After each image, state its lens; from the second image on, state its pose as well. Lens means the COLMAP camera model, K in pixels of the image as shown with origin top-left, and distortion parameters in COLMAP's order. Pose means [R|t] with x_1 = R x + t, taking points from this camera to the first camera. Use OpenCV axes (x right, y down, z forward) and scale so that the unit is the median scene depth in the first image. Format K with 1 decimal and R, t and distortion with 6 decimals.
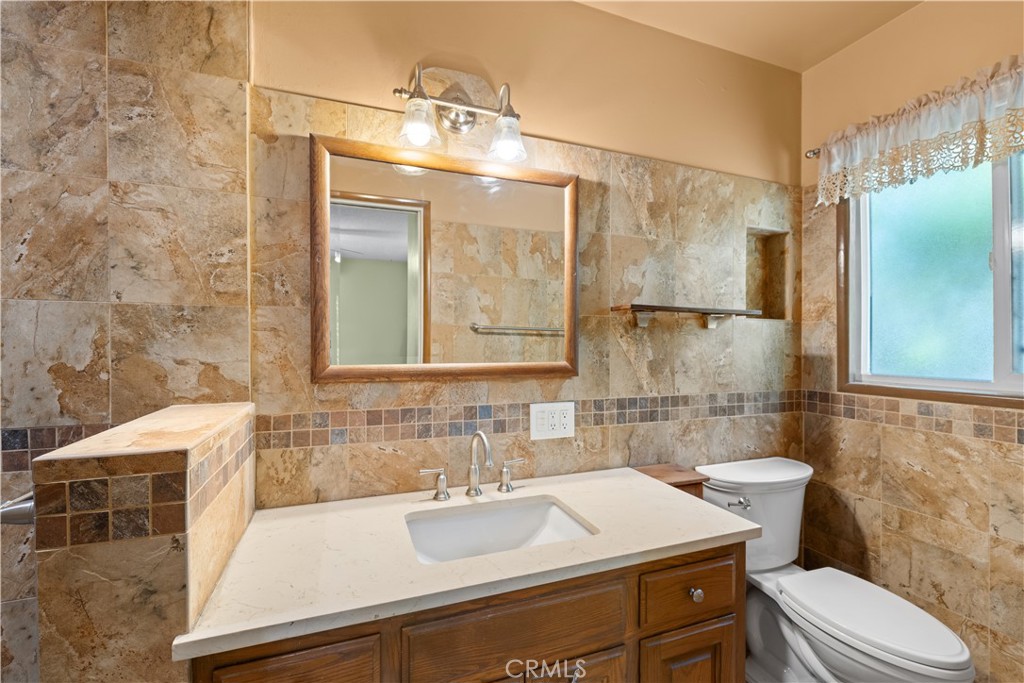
lens RADIAL K [[435.6, 0, 510.8], [0, 435.6, 343.2], [0, 0, 1]] dist [-0.000772, 0.001390]
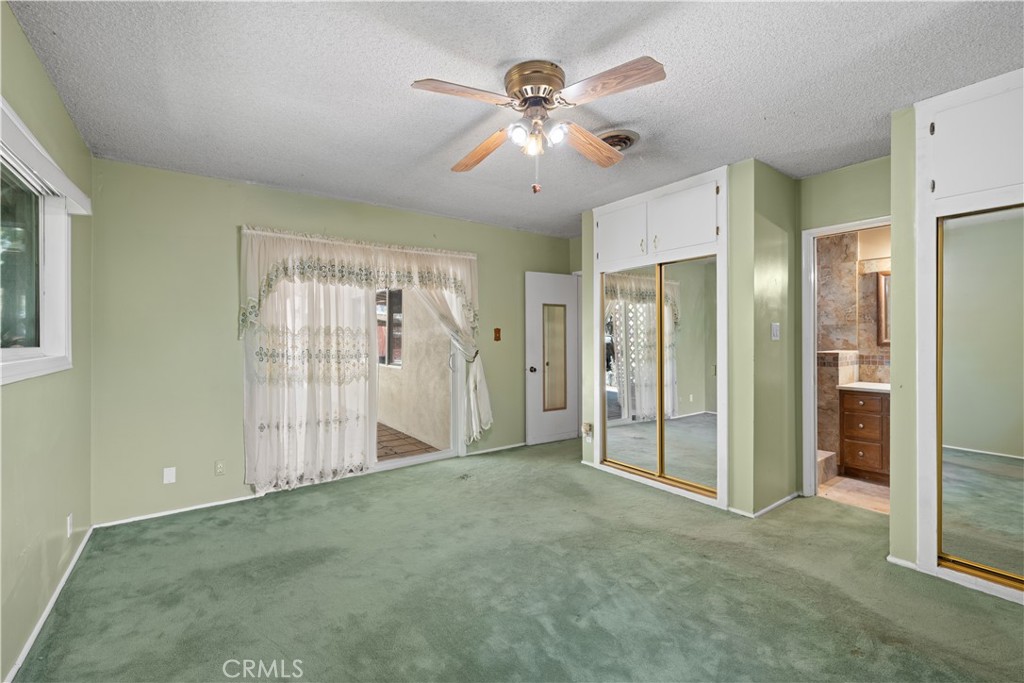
lens RADIAL K [[435.6, 0, 507.2], [0, 435.6, 344.0], [0, 0, 1]] dist [-0.000772, 0.001390]
pose [[0.266330, 0.010378, -0.963826, 1.907664], [0.005737, 0.999907, 0.012352, 0.019249], [0.963865, -0.008819, 0.266246, -2.493923]]
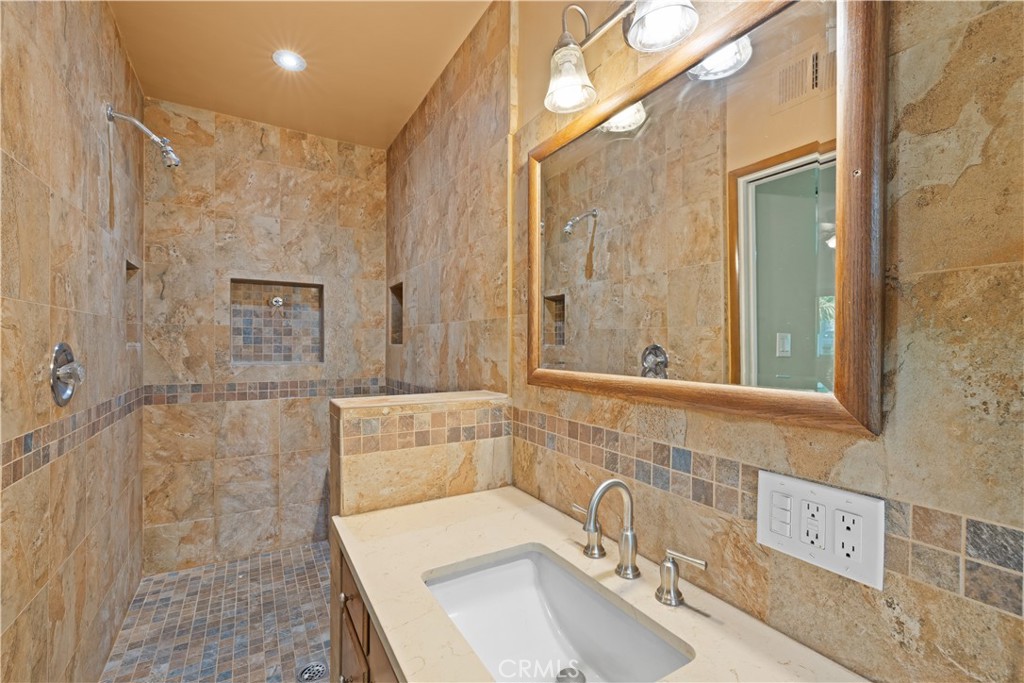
lens RADIAL K [[435.6, 0, 512.9], [0, 435.6, 346.7], [0, 0, 1]] dist [-0.000772, 0.001390]
pose [[0.184834, 0.000486, -0.982770, 0.555745], [-0.010995, 0.999938, -0.001573, 0.002174], [0.982708, 0.011096, 0.184827, 0.723936]]
